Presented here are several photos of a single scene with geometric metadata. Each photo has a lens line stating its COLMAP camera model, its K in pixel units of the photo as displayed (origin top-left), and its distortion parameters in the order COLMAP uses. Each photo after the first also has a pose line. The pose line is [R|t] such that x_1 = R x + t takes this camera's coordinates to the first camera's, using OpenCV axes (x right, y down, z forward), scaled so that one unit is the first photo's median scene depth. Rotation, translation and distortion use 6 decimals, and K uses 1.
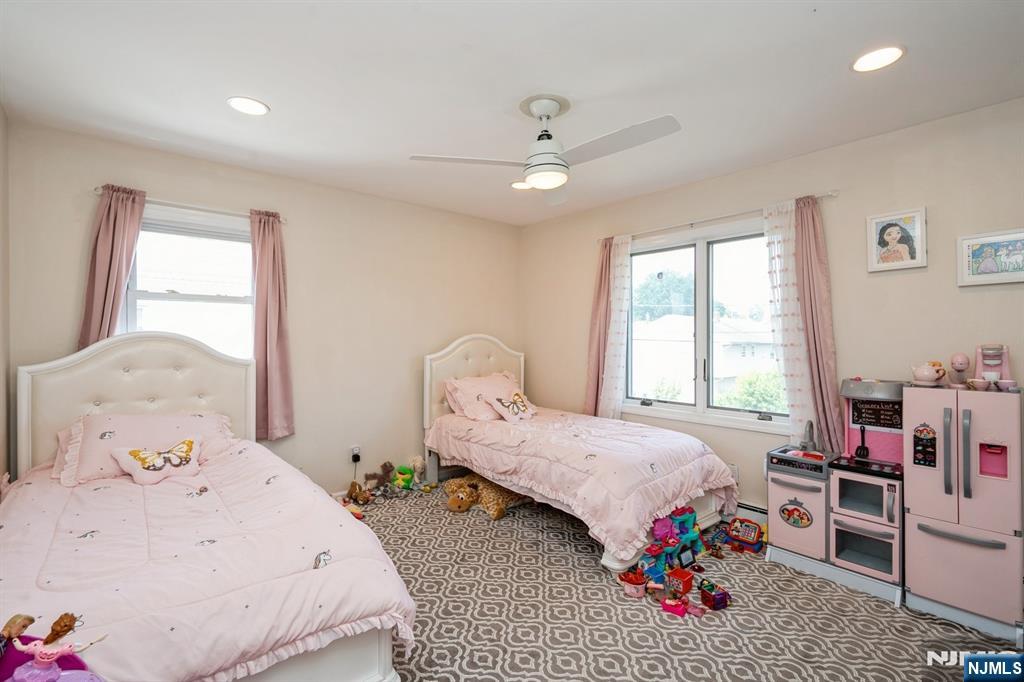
lens RADIAL K [[465.5, 0, 514.1], [0, 465.5, 334.6], [0, 0, 1]] dist [-0.012419, 0.002084]
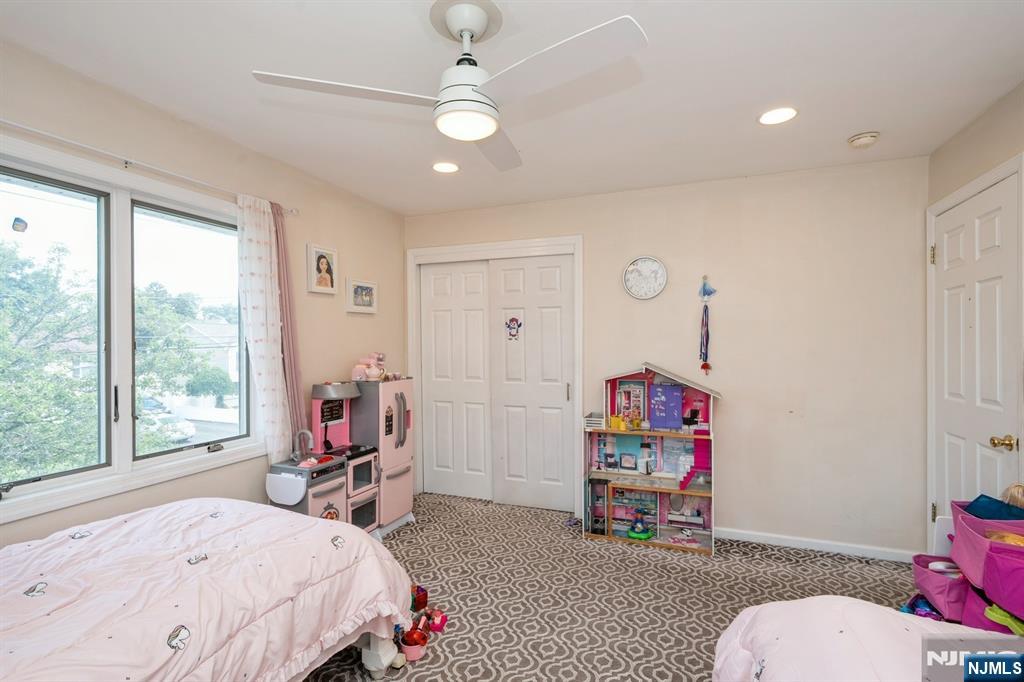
lens RADIAL K [[465.5, 0, 515.1], [0, 465.5, 345.9], [0, 0, 1]] dist [-0.012419, 0.002084]
pose [[-0.458979, -0.002819, 0.888442, -0.526808], [-0.001523, 0.999996, 0.002386, -0.003011], [-0.888446, -0.000258, -0.458982, 1.135727]]
